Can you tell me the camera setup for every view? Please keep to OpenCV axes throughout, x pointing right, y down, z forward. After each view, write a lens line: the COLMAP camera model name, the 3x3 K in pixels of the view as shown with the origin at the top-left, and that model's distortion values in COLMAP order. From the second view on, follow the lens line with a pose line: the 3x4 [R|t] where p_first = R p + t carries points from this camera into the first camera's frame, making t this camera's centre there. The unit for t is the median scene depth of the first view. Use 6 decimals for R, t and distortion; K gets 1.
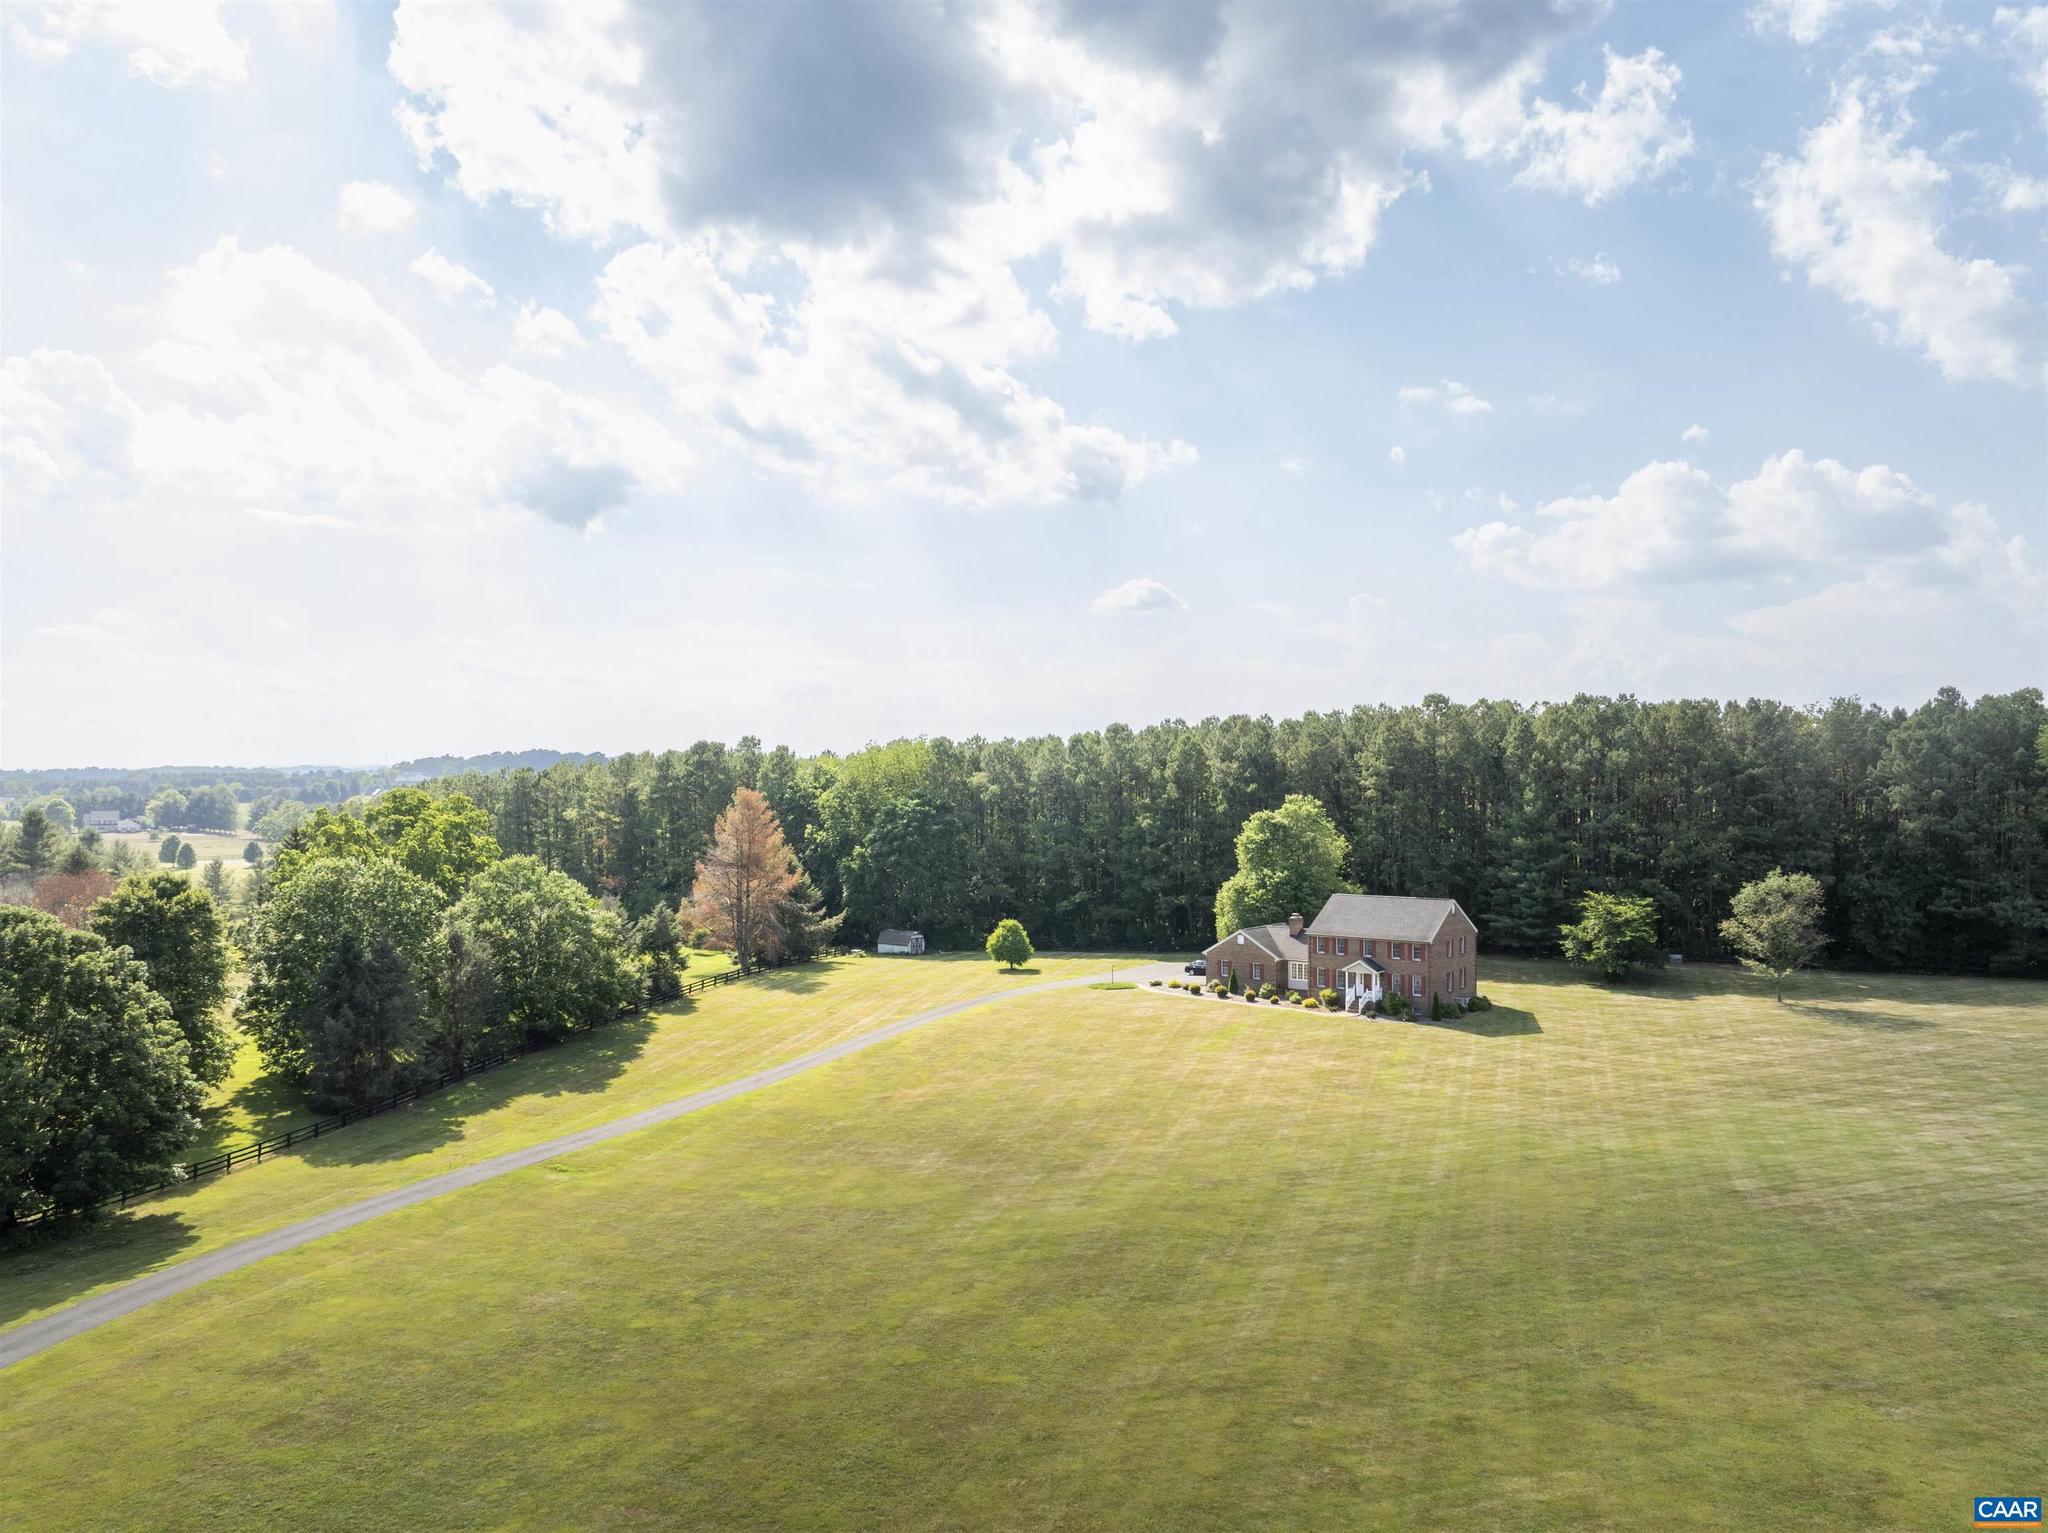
lens RADIAL K [[1447.0, 0, 1024.0], [0, 1447.0, 765.2], [0, 0, 1]] dist [-0.034854, -0.002583]
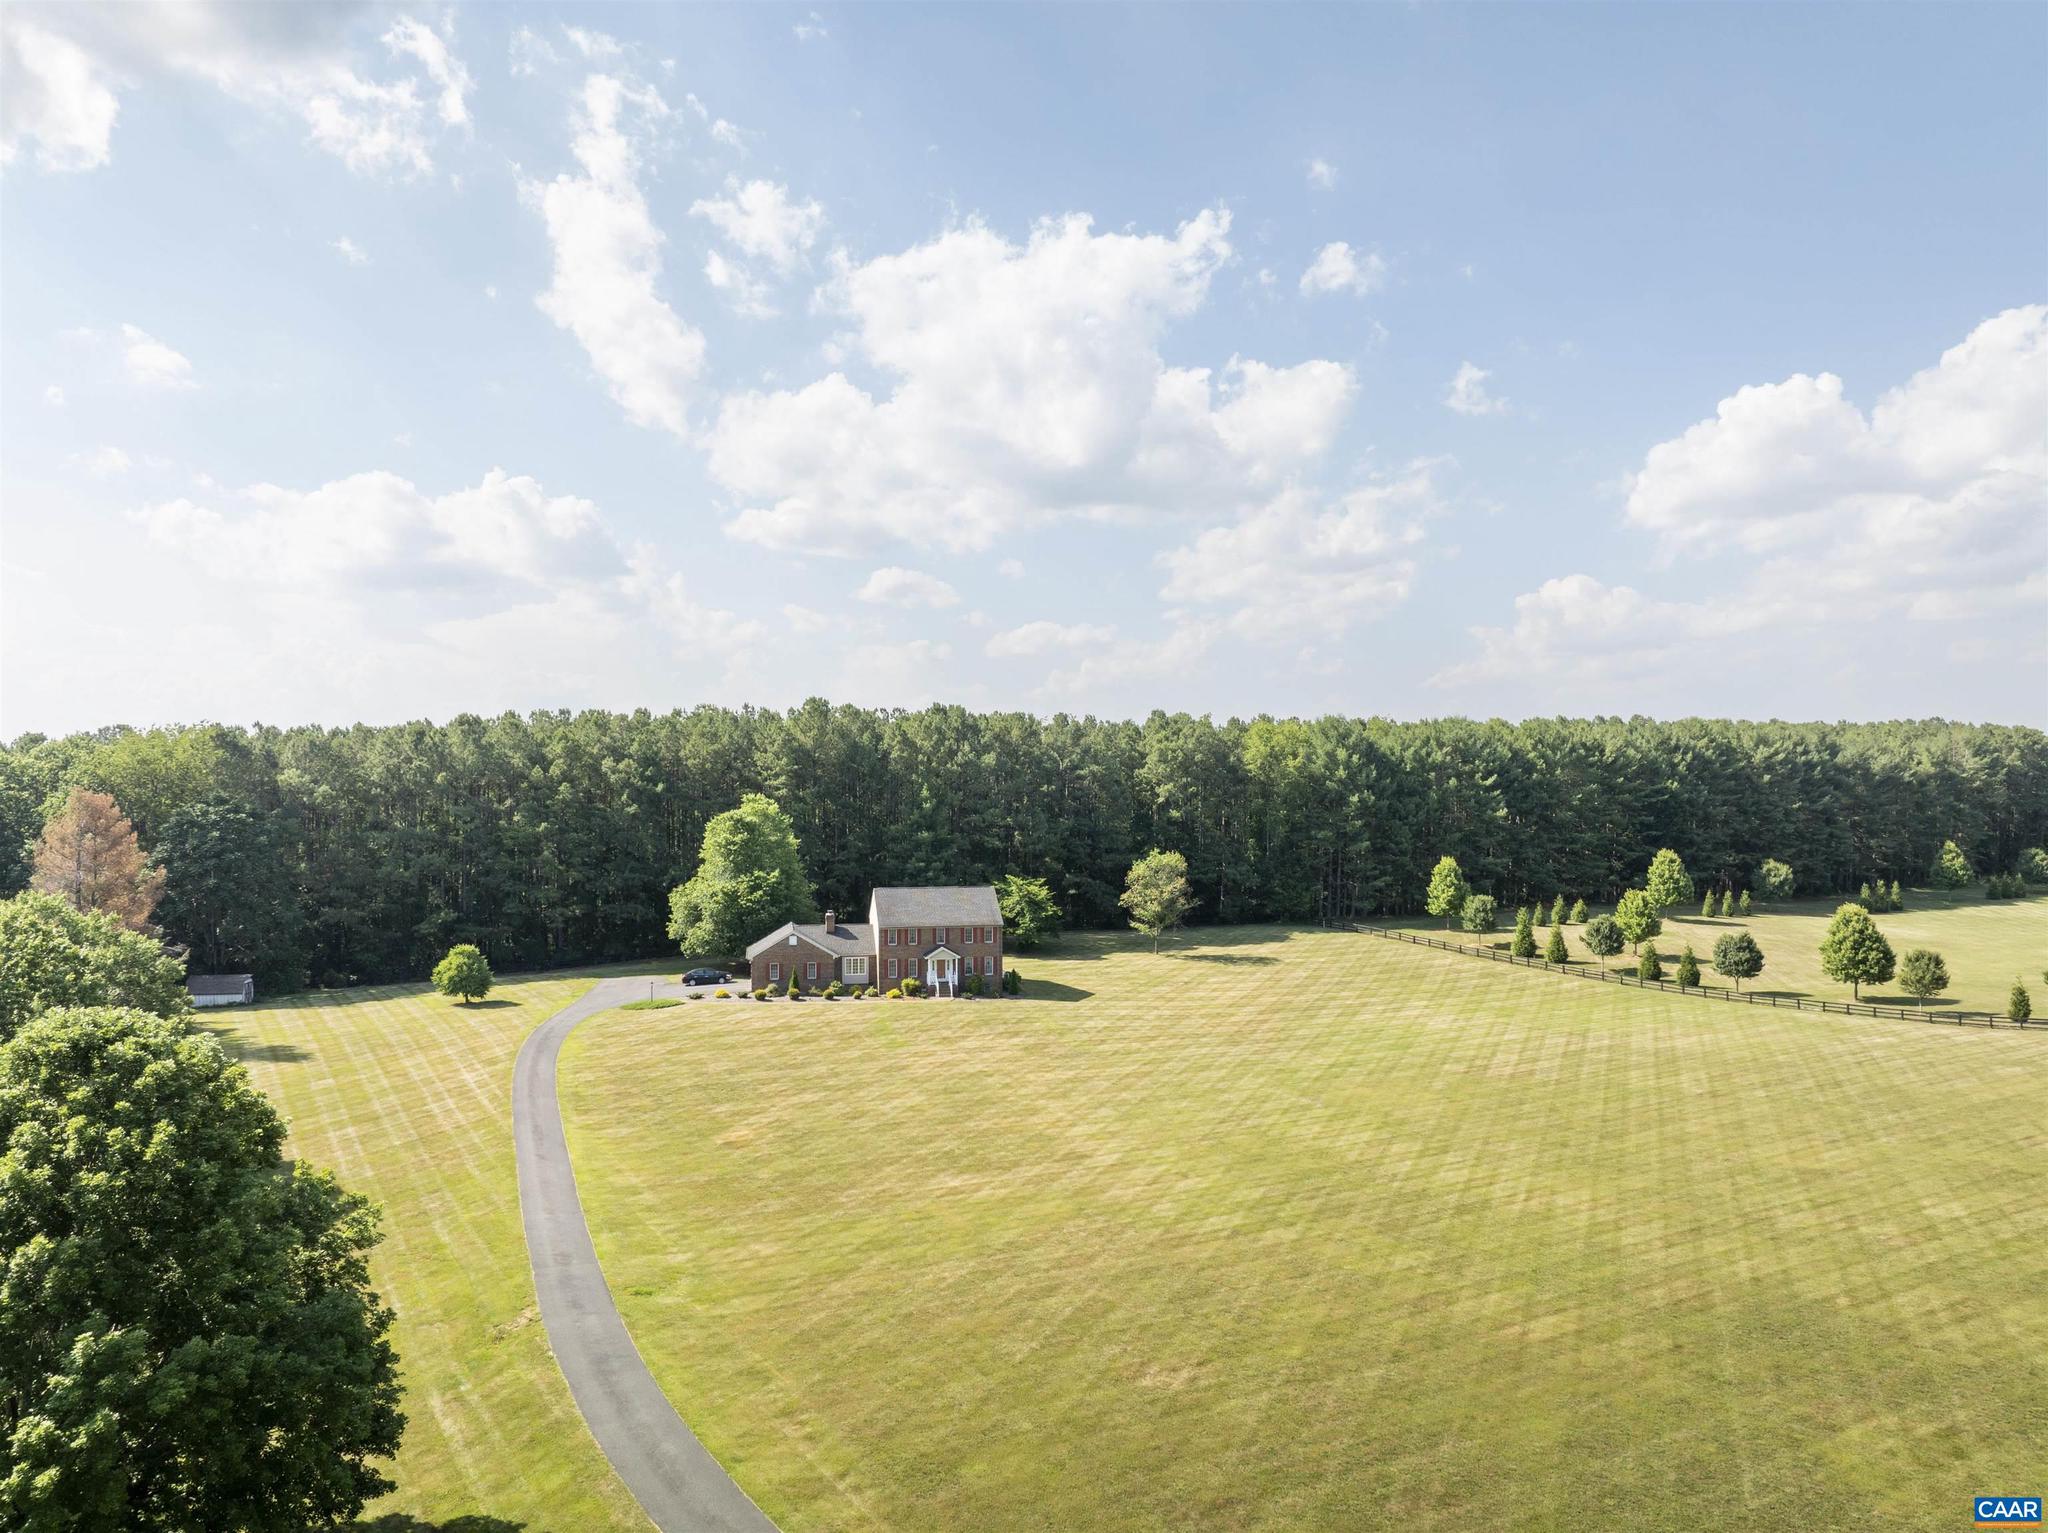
lens RADIAL K [[1462.3, 0, 1006.6], [0, 1462.3, 728.2], [0, 0, 1]] dist [-0.031151, -0.005042]
pose [[0.666804, 0.026767, 0.744752, -0.486698], [-0.005640, 0.999507, -0.030872, 0.005974], [-0.745212, 0.016385, 0.666627, 0.222302]]
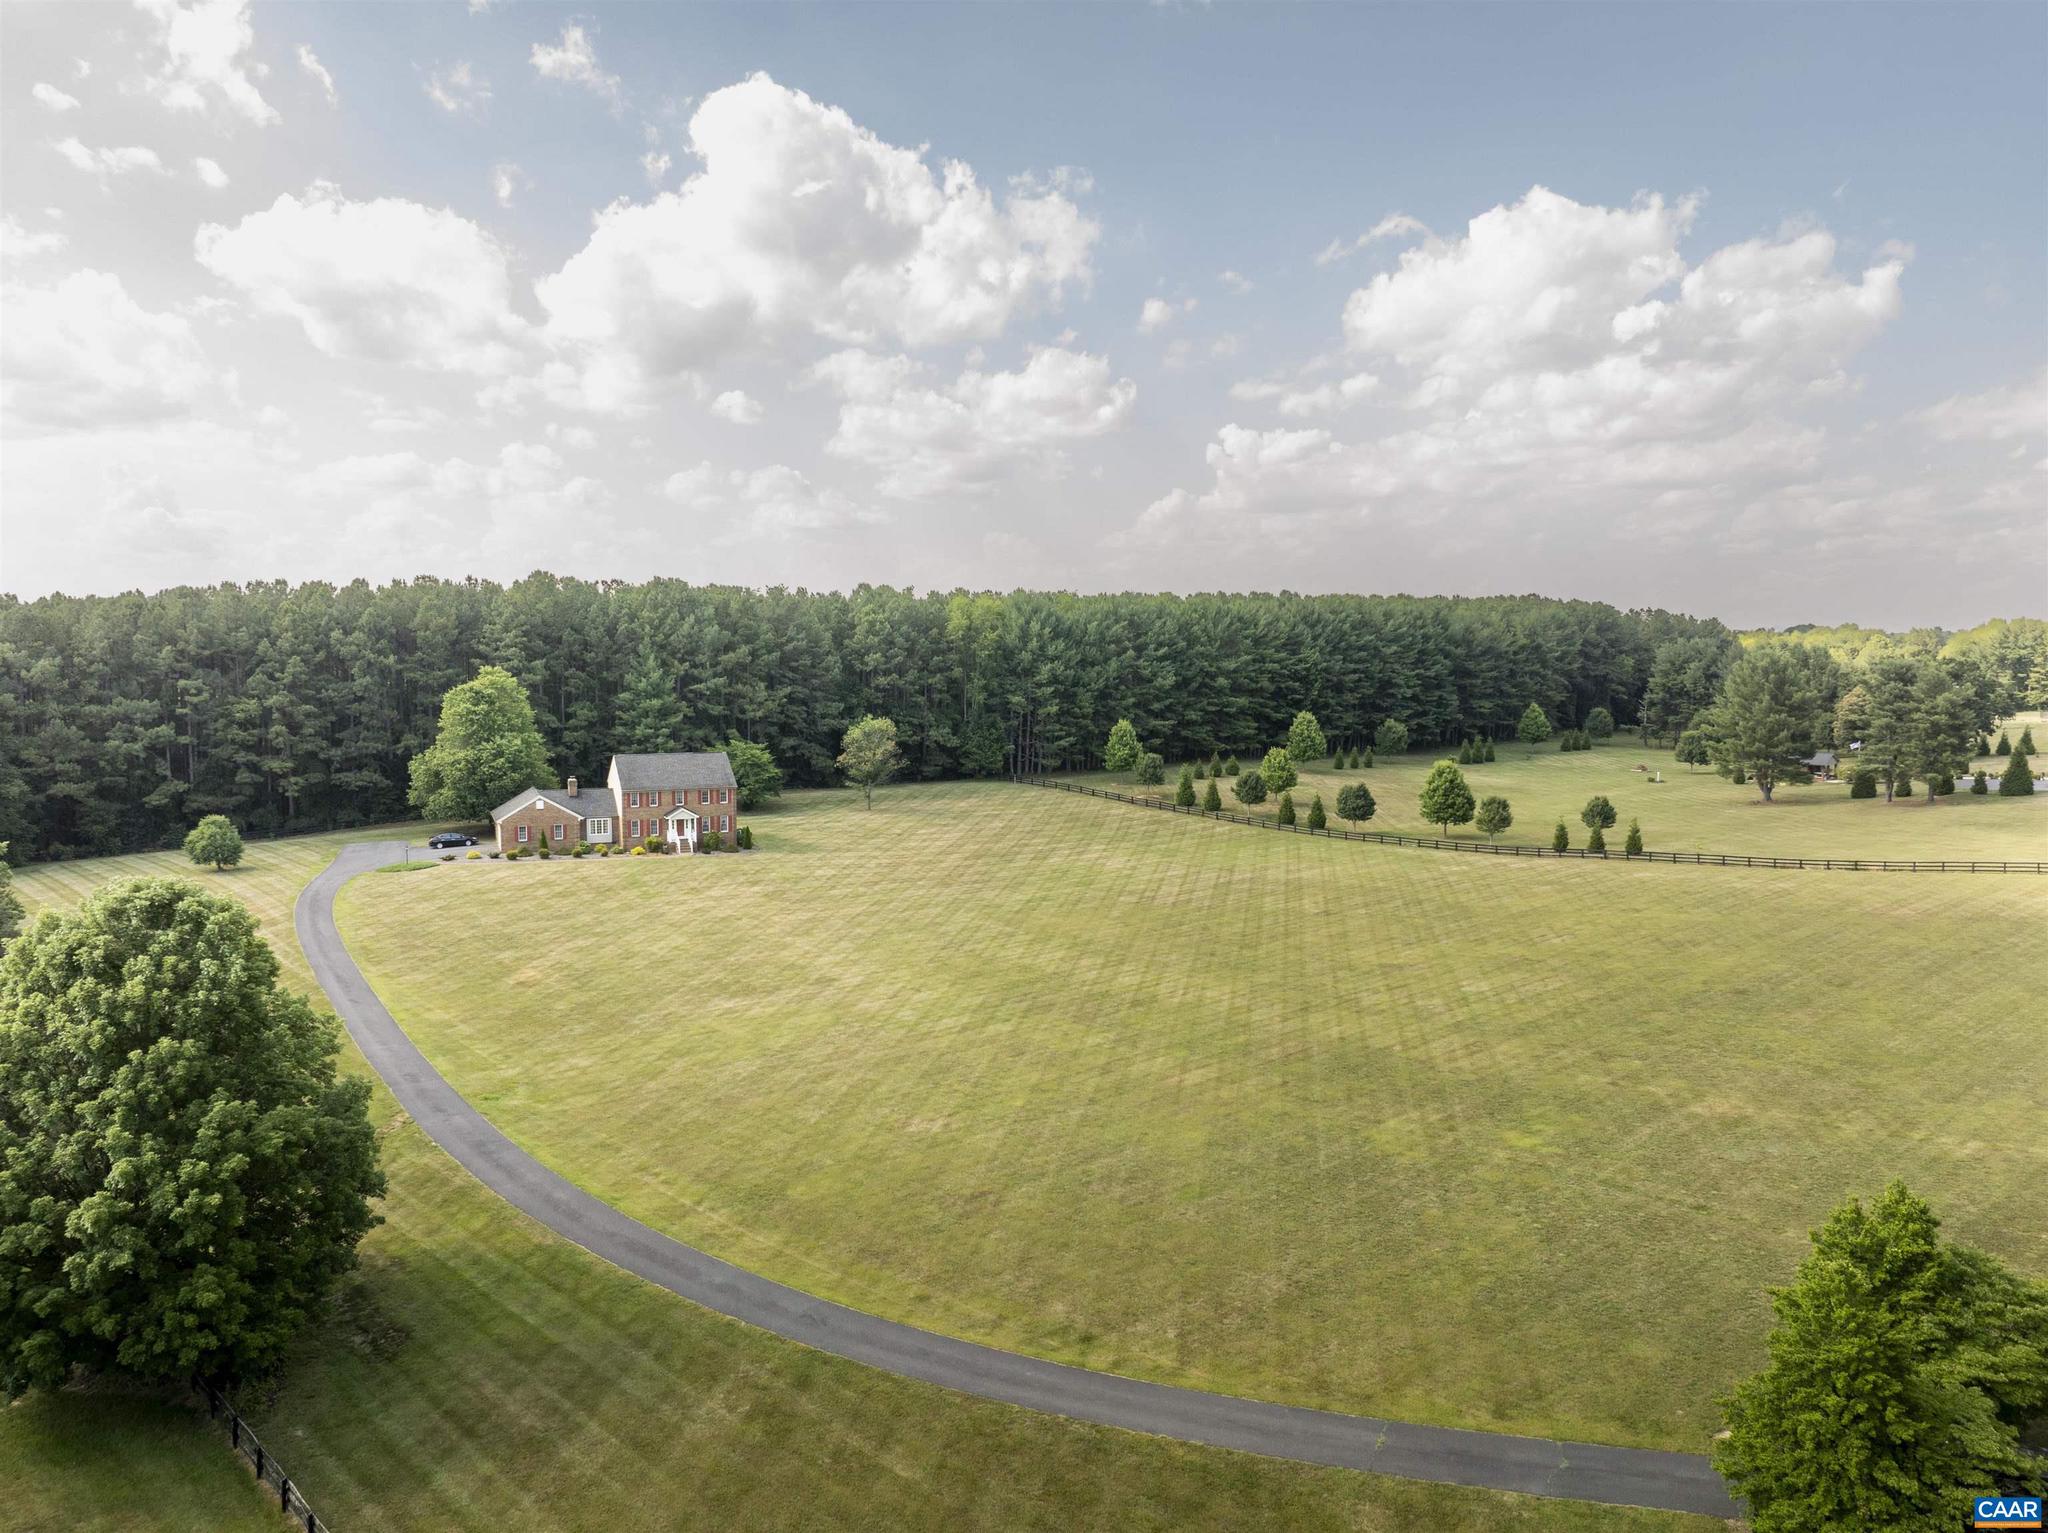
lens RADIAL K [[1447.0, 0, 1024.0], [0, 1447.0, 765.2], [0, 0, 1]] dist [-0.034854, -0.002583]
pose [[0.480739, -0.074222, 0.873717, -0.587789], [-0.013163, 0.995688, 0.091826, -0.009448], [-0.876765, -0.055645, 0.477689, 0.182124]]
